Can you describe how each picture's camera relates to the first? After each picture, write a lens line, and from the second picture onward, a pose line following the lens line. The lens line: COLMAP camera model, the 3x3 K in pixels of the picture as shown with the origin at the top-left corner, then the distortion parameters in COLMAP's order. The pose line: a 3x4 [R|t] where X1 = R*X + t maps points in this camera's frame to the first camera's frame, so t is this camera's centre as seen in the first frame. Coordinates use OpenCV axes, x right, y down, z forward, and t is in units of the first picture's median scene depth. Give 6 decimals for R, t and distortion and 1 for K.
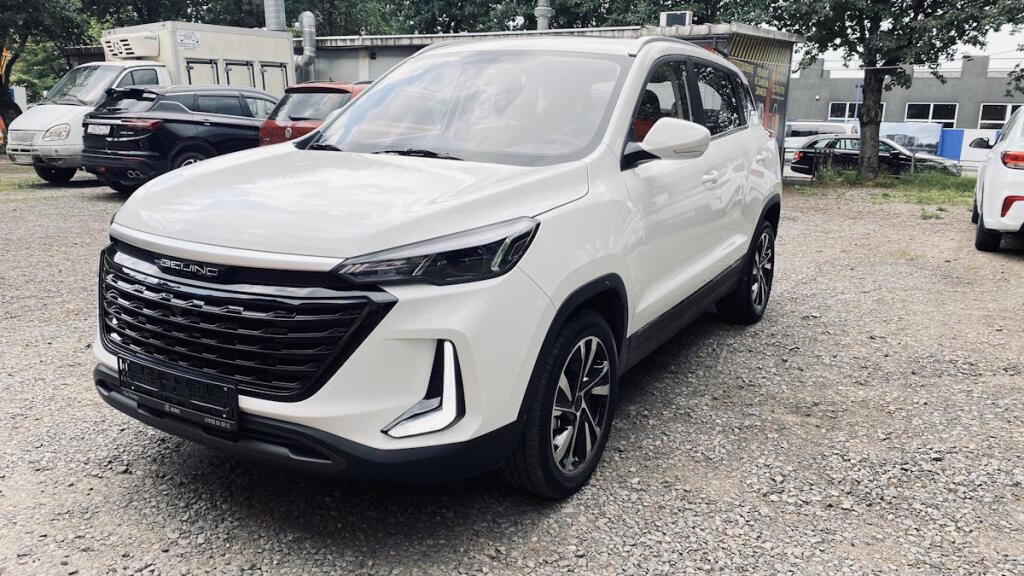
lens RADIAL K [[765.2, 0, 512.0], [0, 765.2, 288.0], [0, 0, 1]] dist [0.070936, -0.083761]
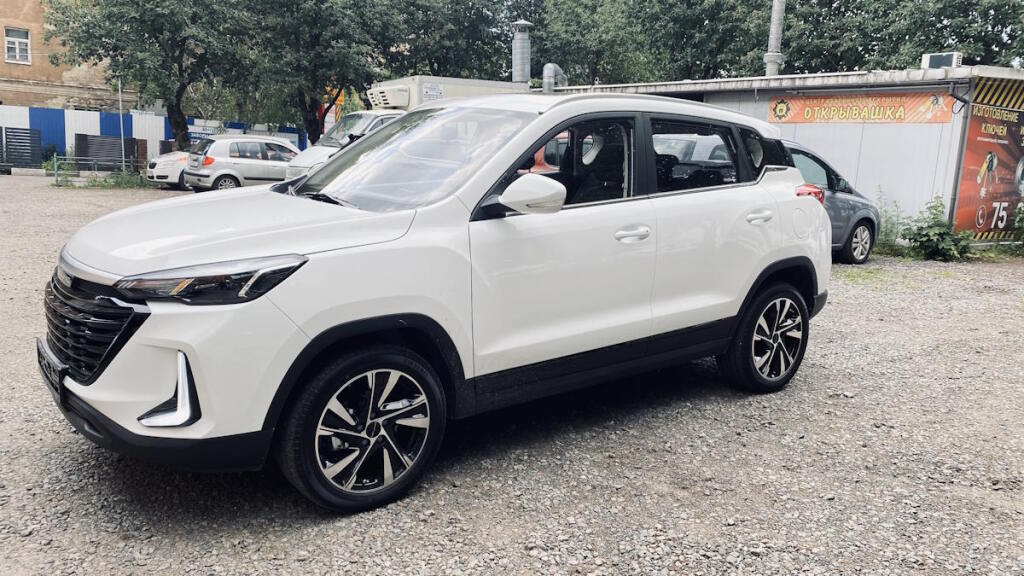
lens RADIAL K [[765.2, 0, 512.0], [0, 765.2, 288.0], [0, 0, 1]] dist [0.070936, -0.083761]
pose [[0.930231, 0.084119, -0.357204, 0.564420], [-0.103351, 0.994027, -0.035061, -0.027644], [0.352121, 0.069532, 0.933368, 0.032508]]
